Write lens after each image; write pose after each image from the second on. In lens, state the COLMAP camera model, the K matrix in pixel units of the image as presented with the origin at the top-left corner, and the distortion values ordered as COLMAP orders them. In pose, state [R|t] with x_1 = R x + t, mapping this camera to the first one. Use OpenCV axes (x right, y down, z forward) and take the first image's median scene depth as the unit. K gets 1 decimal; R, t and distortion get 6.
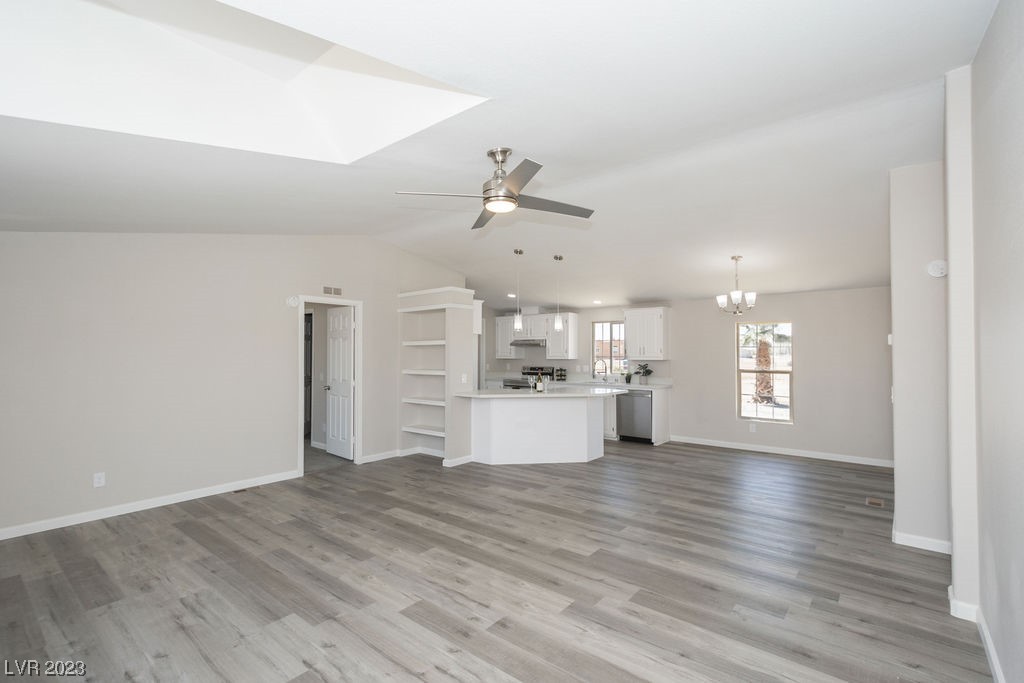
lens RADIAL K [[466.6, 0, 524.9], [0, 466.6, 351.9], [0, 0, 1]] dist [0.007822, -0.002435]
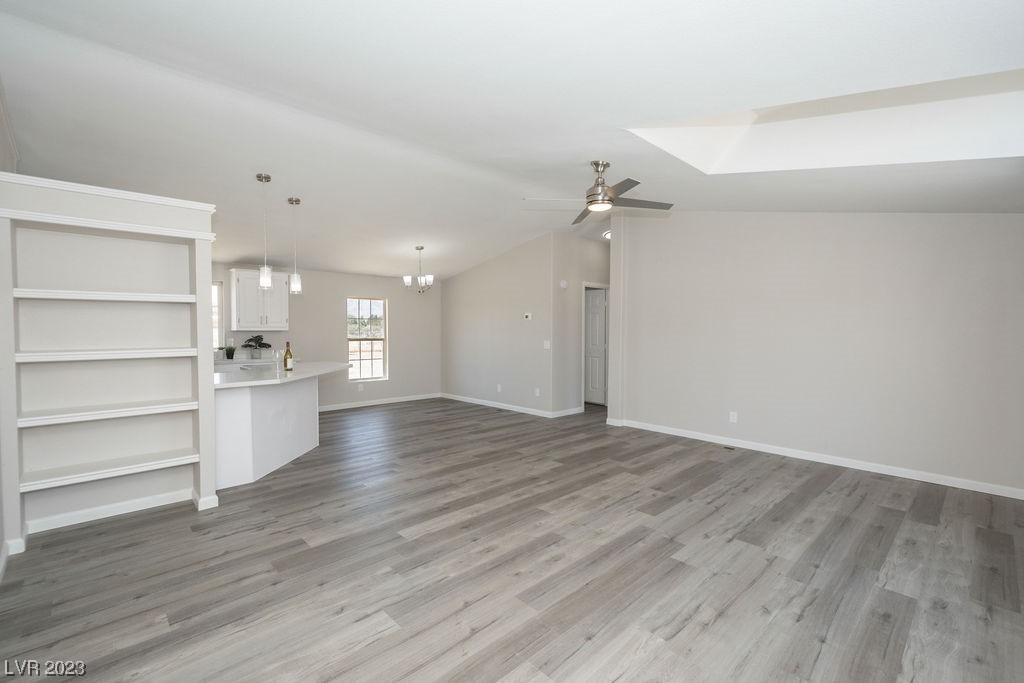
lens RADIAL K [[448.9, 0, 522.8], [0, 448.9, 338.3], [0, 0, 1]] dist [0.010476, -0.002911]
pose [[0.123233, -0.019457, 0.992187, -0.700235], [-0.006415, 0.999771, 0.020403, 0.014976], [-0.992357, -0.008880, 0.123080, 0.546149]]
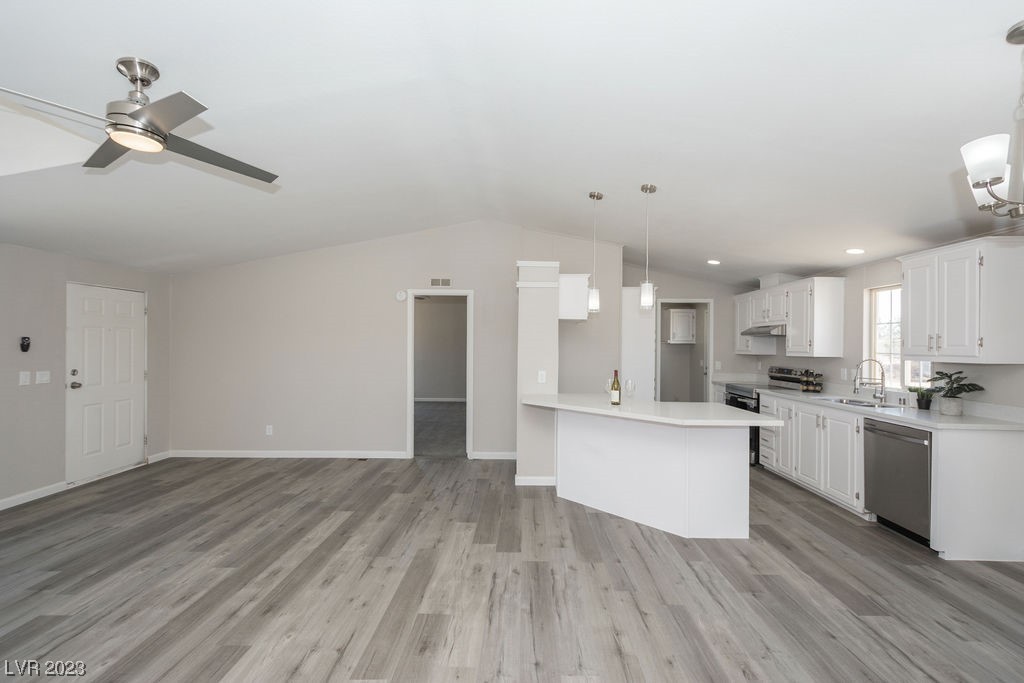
lens RADIAL K [[448.9, 0, 521.4], [0, 448.9, 346.6], [0, 0, 1]] dist [0.010476, -0.002911]
pose [[0.615019, 0.007426, -0.788477, 0.464867], [-0.006223, 0.999970, 0.004564, 0.003375], [0.788488, 0.002100, 0.615047, 0.539644]]
